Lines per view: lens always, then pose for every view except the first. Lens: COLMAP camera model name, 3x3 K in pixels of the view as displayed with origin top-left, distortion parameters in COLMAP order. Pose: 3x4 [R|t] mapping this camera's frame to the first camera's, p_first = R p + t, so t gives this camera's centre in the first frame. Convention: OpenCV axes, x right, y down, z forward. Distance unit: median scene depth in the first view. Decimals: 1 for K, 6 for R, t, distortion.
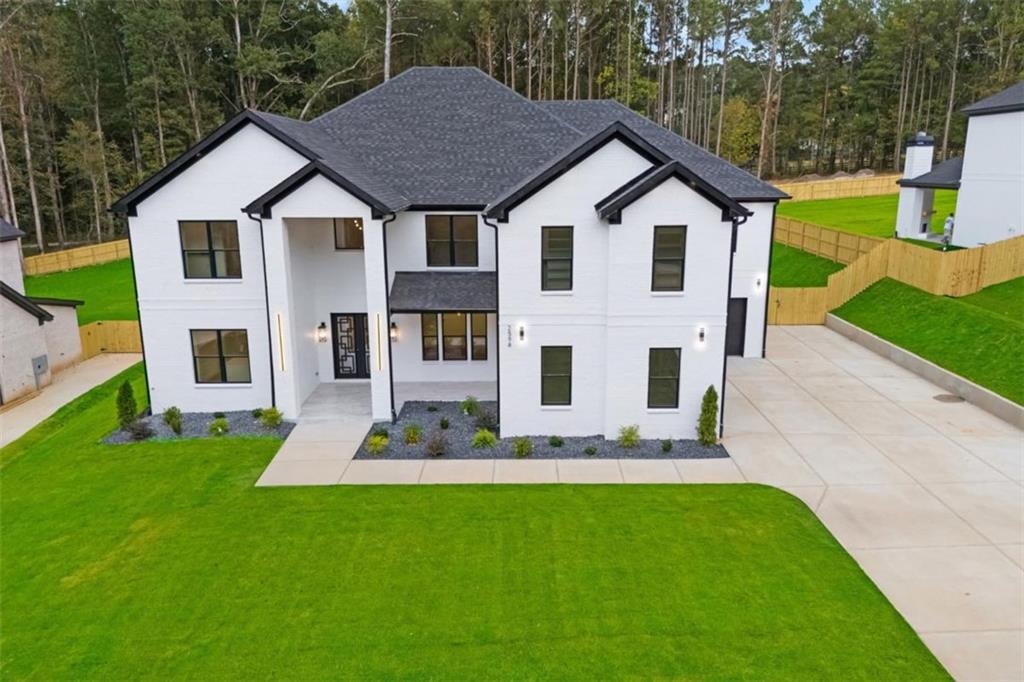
lens RADIAL K [[755.1, 0, 504.4], [0, 755.1, 344.7], [0, 0, 1]] dist [0.041993, -0.020778]
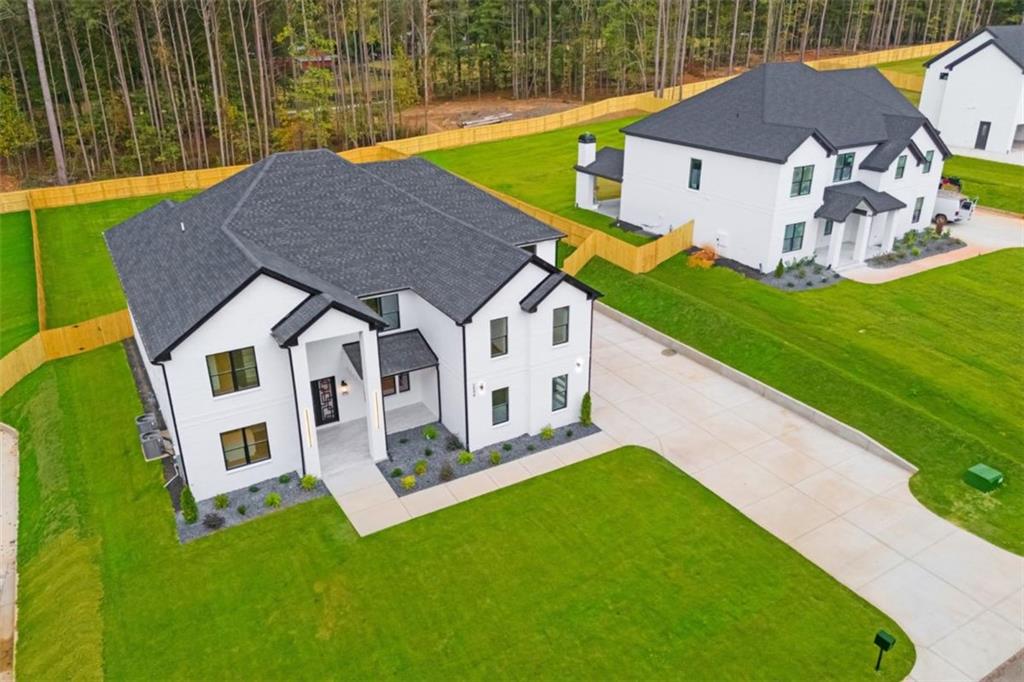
lens RADIAL K [[755.1, 0, 510.8], [0, 755.1, 349.6], [0, 0, 1]] dist [0.041993, -0.020778]
pose [[0.857304, -0.208694, 0.470613, -0.591233], [0.121231, 0.970280, 0.209428, -0.377721], [-0.500333, -0.122490, 0.857125, -0.321694]]
